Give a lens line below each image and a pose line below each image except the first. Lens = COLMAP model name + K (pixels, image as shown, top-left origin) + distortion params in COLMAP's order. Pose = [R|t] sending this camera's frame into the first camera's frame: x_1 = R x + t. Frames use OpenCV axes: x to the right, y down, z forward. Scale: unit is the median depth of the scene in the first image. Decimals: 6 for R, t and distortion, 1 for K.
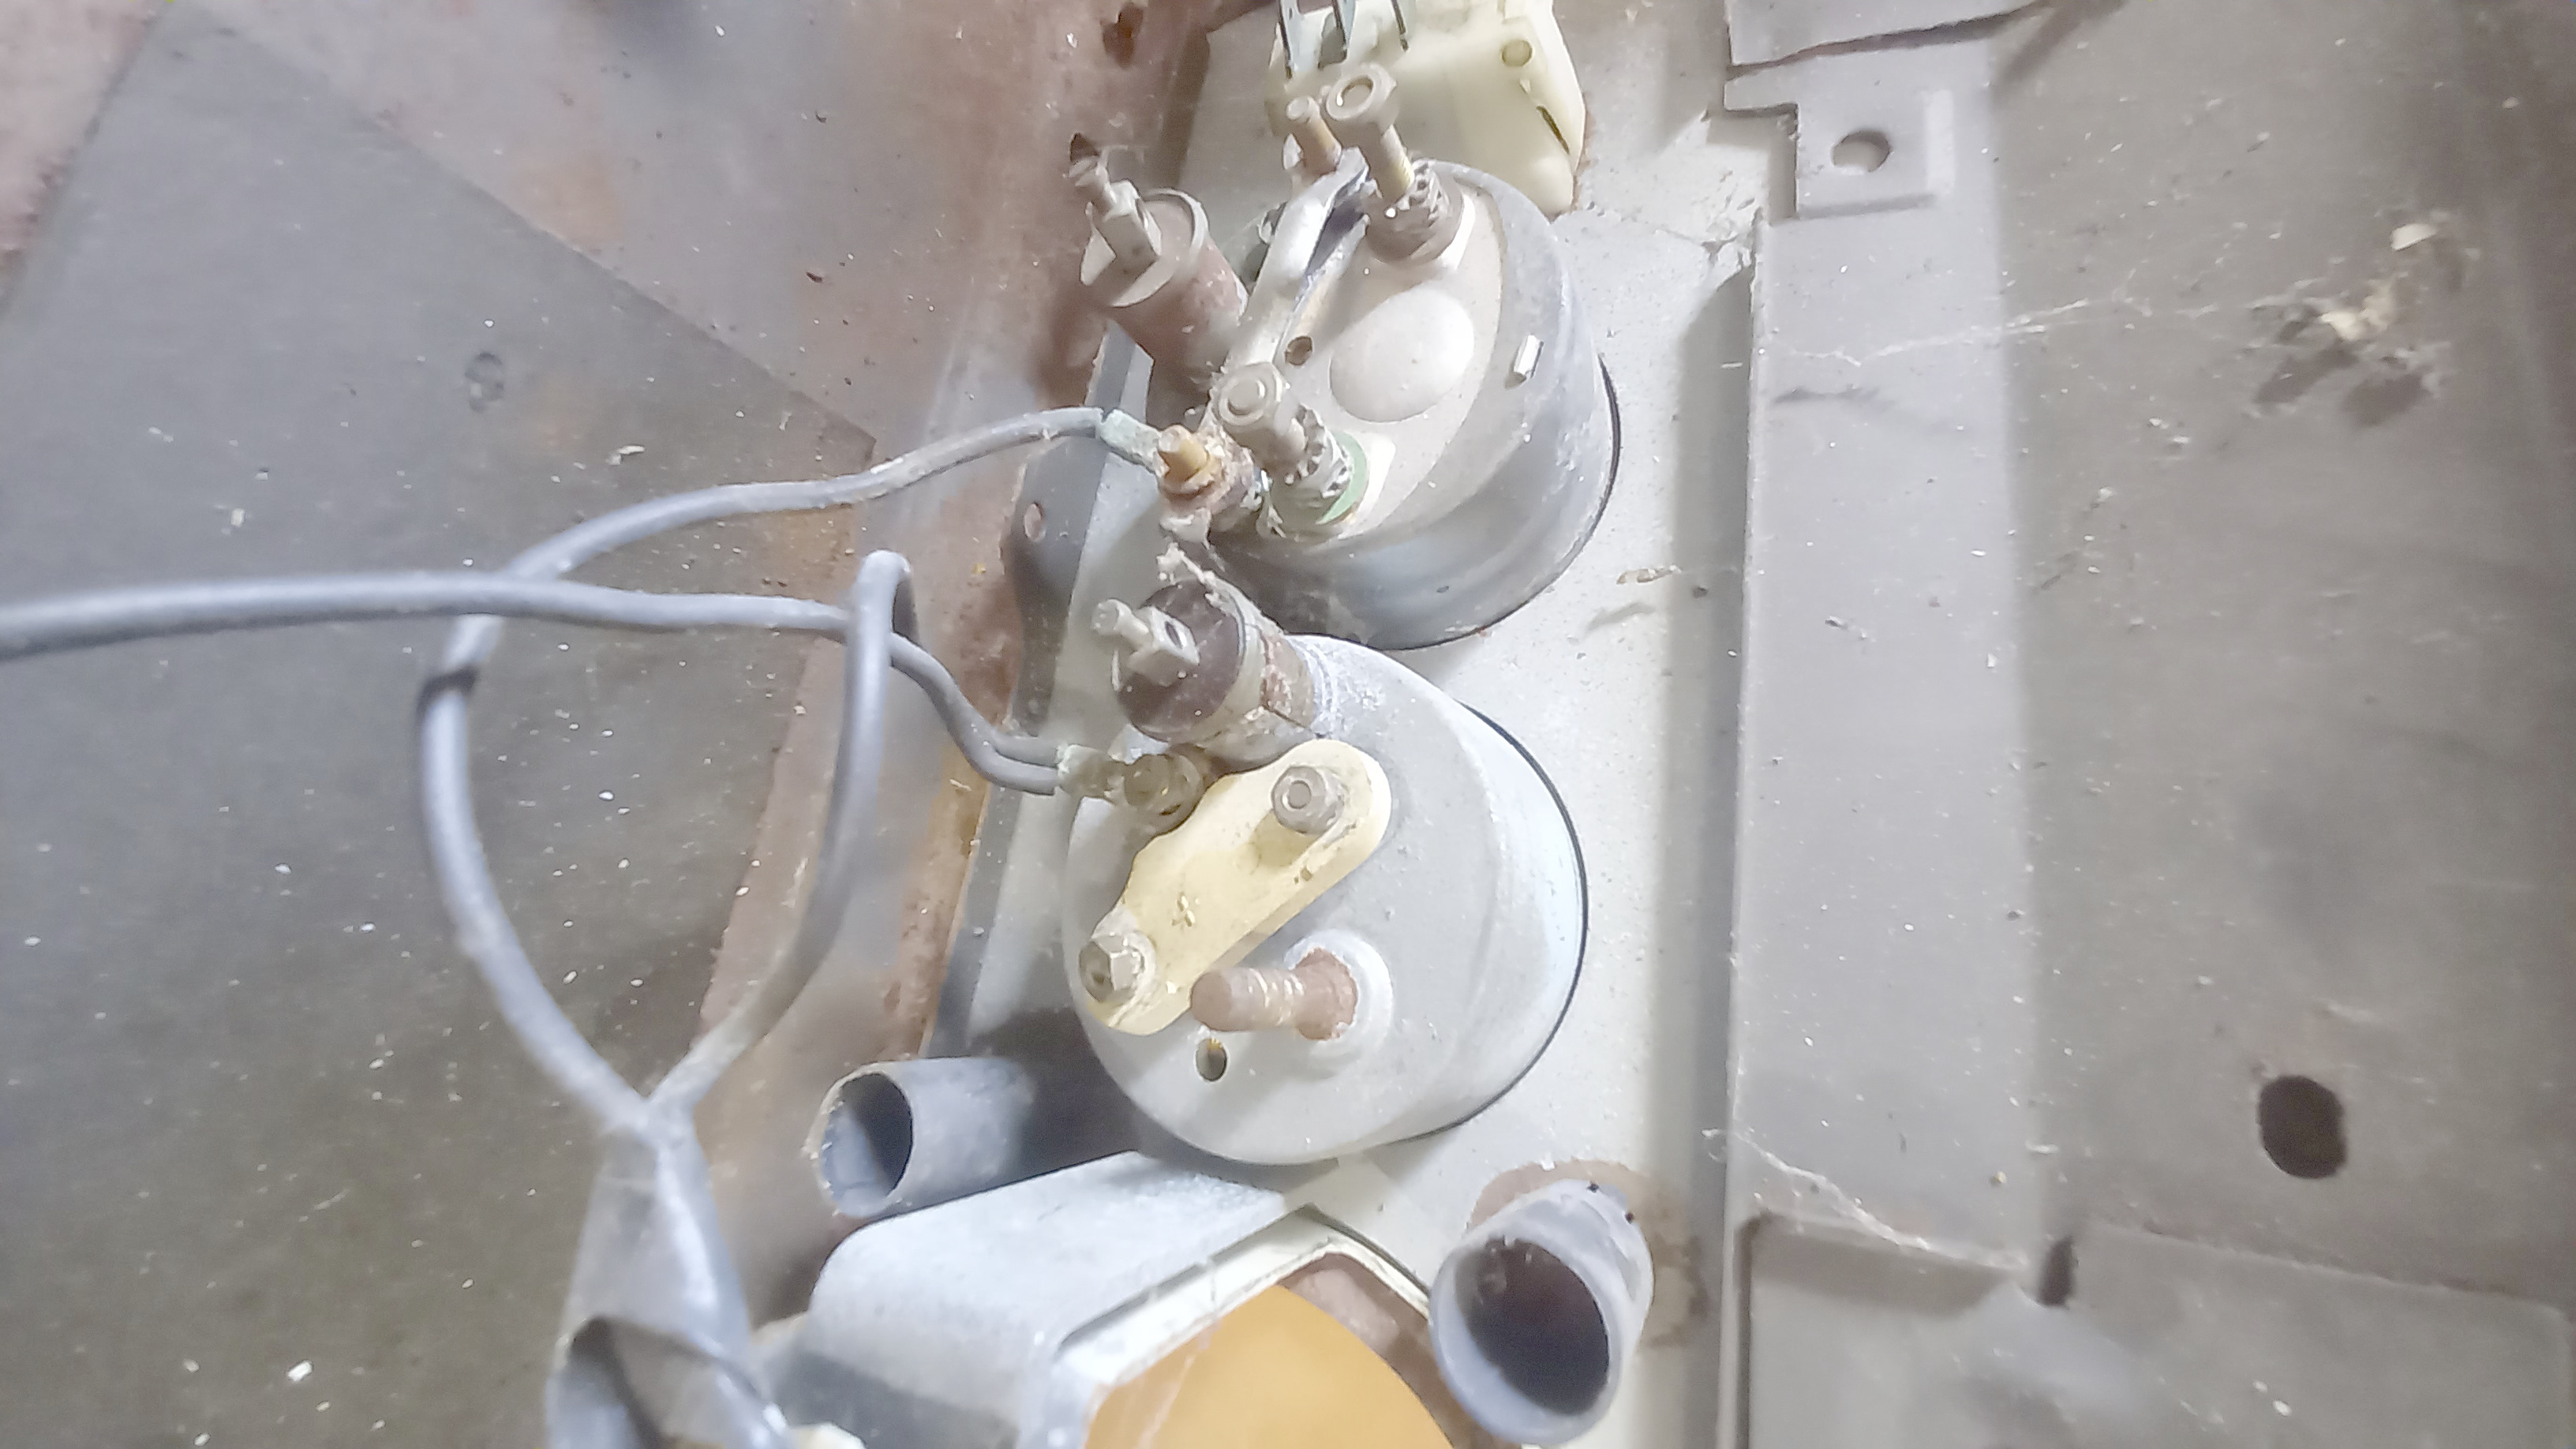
lens RADIAL K [[924.8, 0, 1280.7], [0, 924.8, 707.6], [0, 0, 1]] dist [-0.005126, -0.000821]
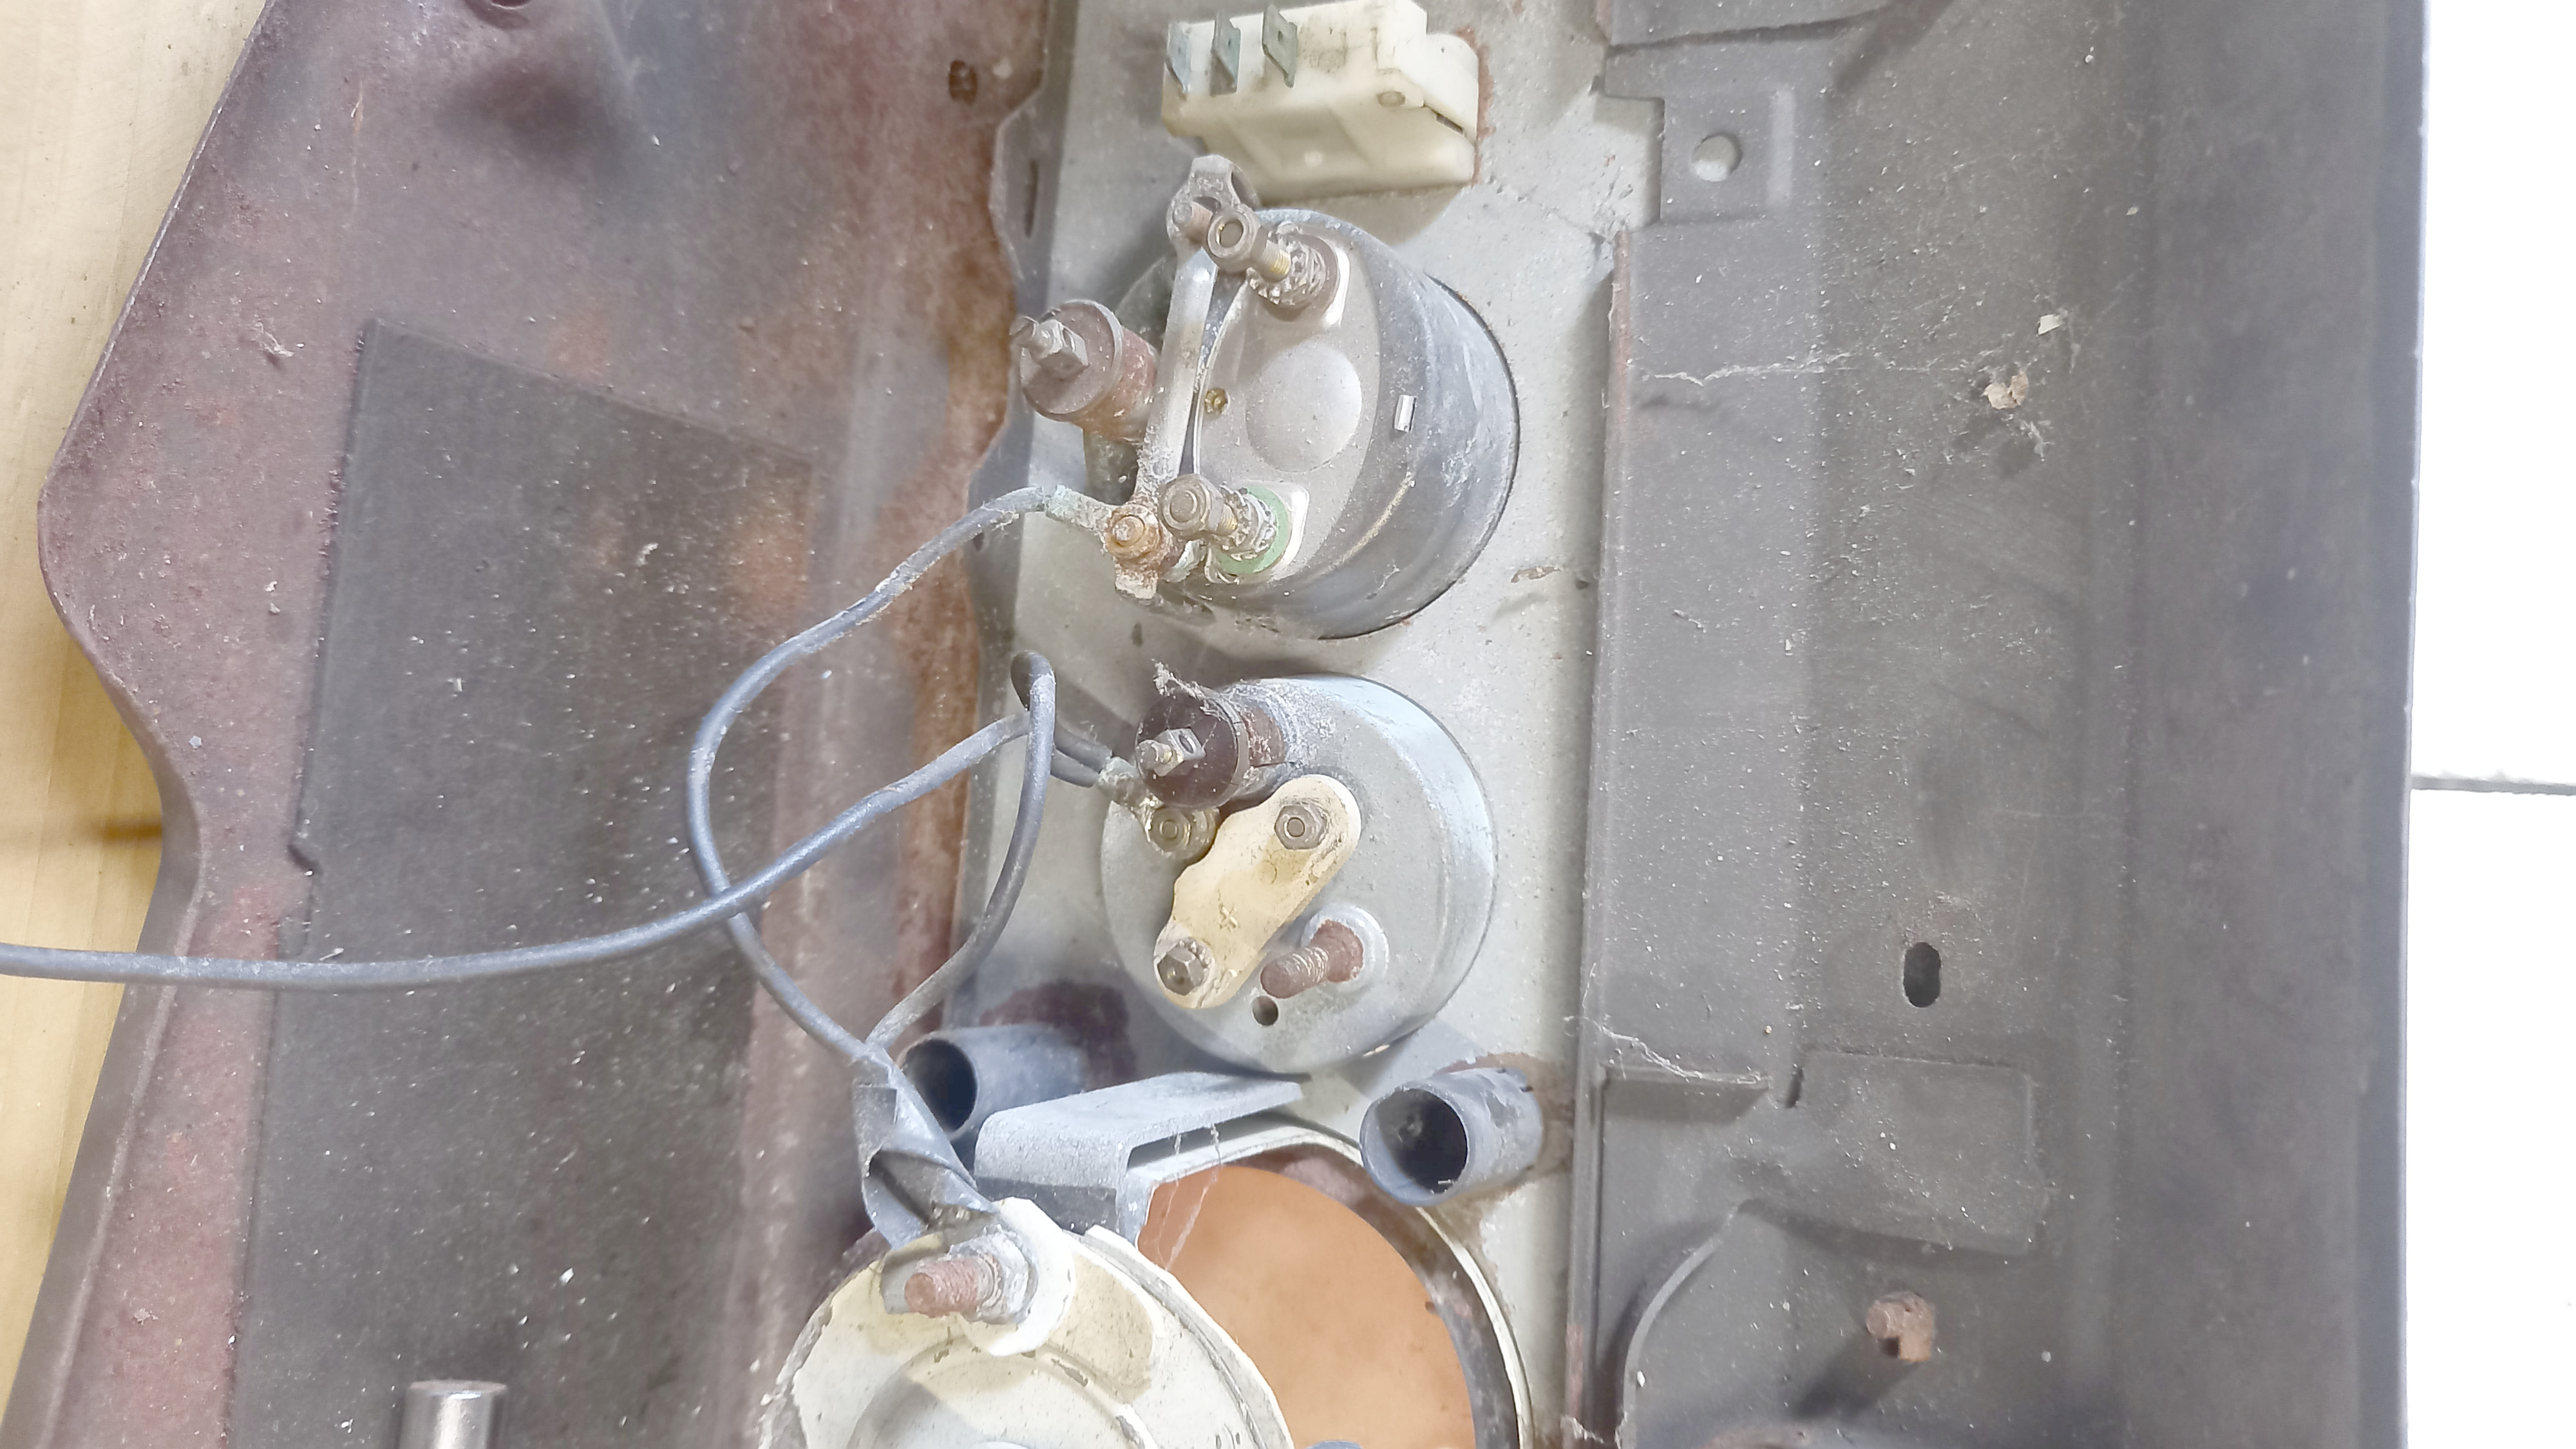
lens RADIAL K [[1915.4, 0, 1286.4], [0, 1915.4, 729.6], [0, 0, 1]] dist [0.028448, -0.036530]
pose [[0.996072, -0.088410, -0.004883, 0.084254], [0.087850, 0.979853, 0.179363, -0.424152], [-0.011073, -0.179088, 0.983771, -1.436877]]
